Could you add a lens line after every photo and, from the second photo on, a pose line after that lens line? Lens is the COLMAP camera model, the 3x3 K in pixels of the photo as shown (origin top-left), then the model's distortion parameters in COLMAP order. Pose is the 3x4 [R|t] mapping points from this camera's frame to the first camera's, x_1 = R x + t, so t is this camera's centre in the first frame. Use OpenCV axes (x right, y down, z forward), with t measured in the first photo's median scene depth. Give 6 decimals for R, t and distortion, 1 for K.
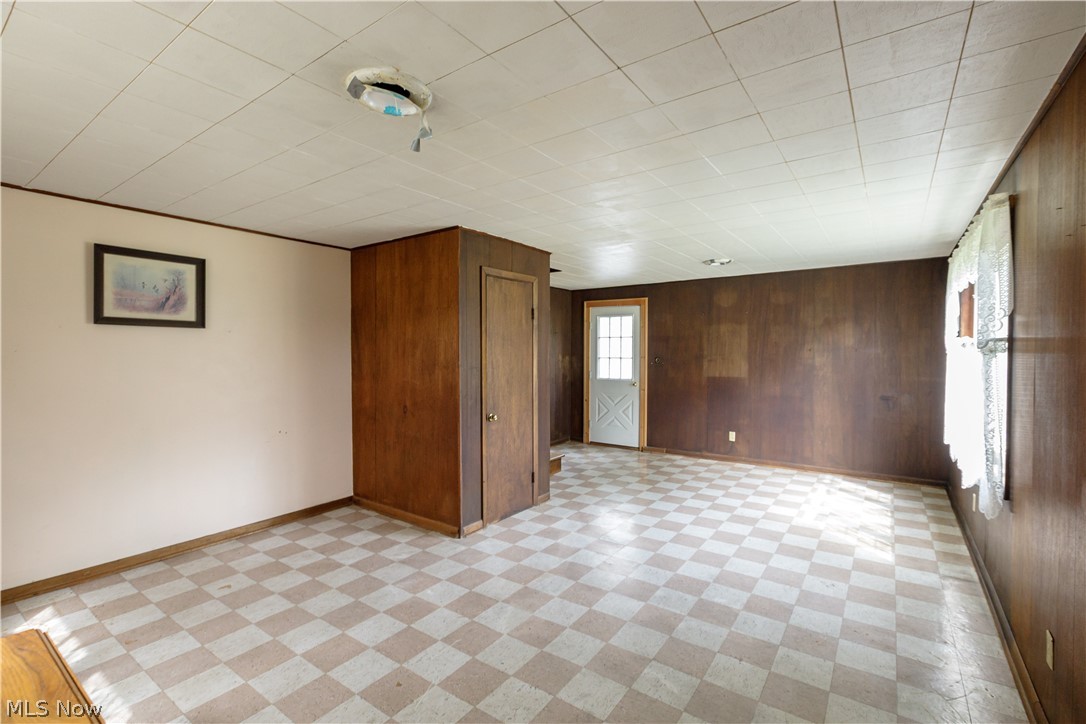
lens RADIAL K [[494.4, 0, 539.4], [0, 494.4, 361.8], [0, 0, 1]] dist [-0.000445, 0.000044]
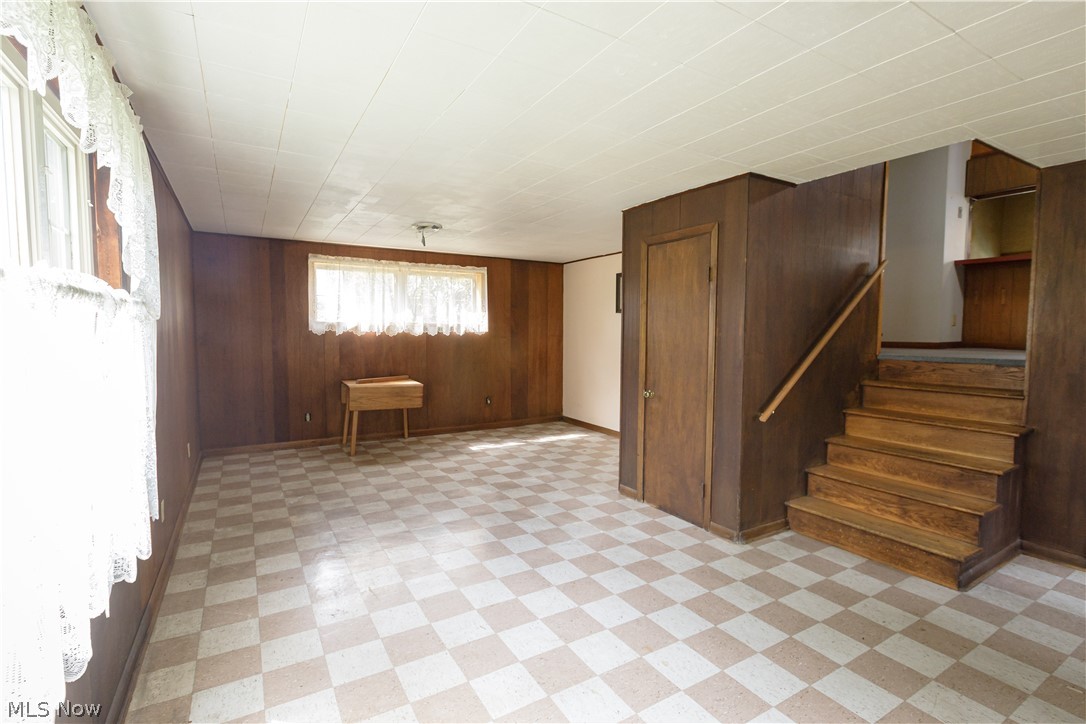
lens RADIAL K [[494.4, 0, 539.4], [0, 494.4, 361.8], [0, 0, 1]] dist [-0.000445, 0.000044]
pose [[-0.399216, 0.058713, -0.914975, 0.880578], [-0.024872, 0.996887, 0.074821, -0.016719], [0.916520, 0.052627, -0.396513, 1.207397]]
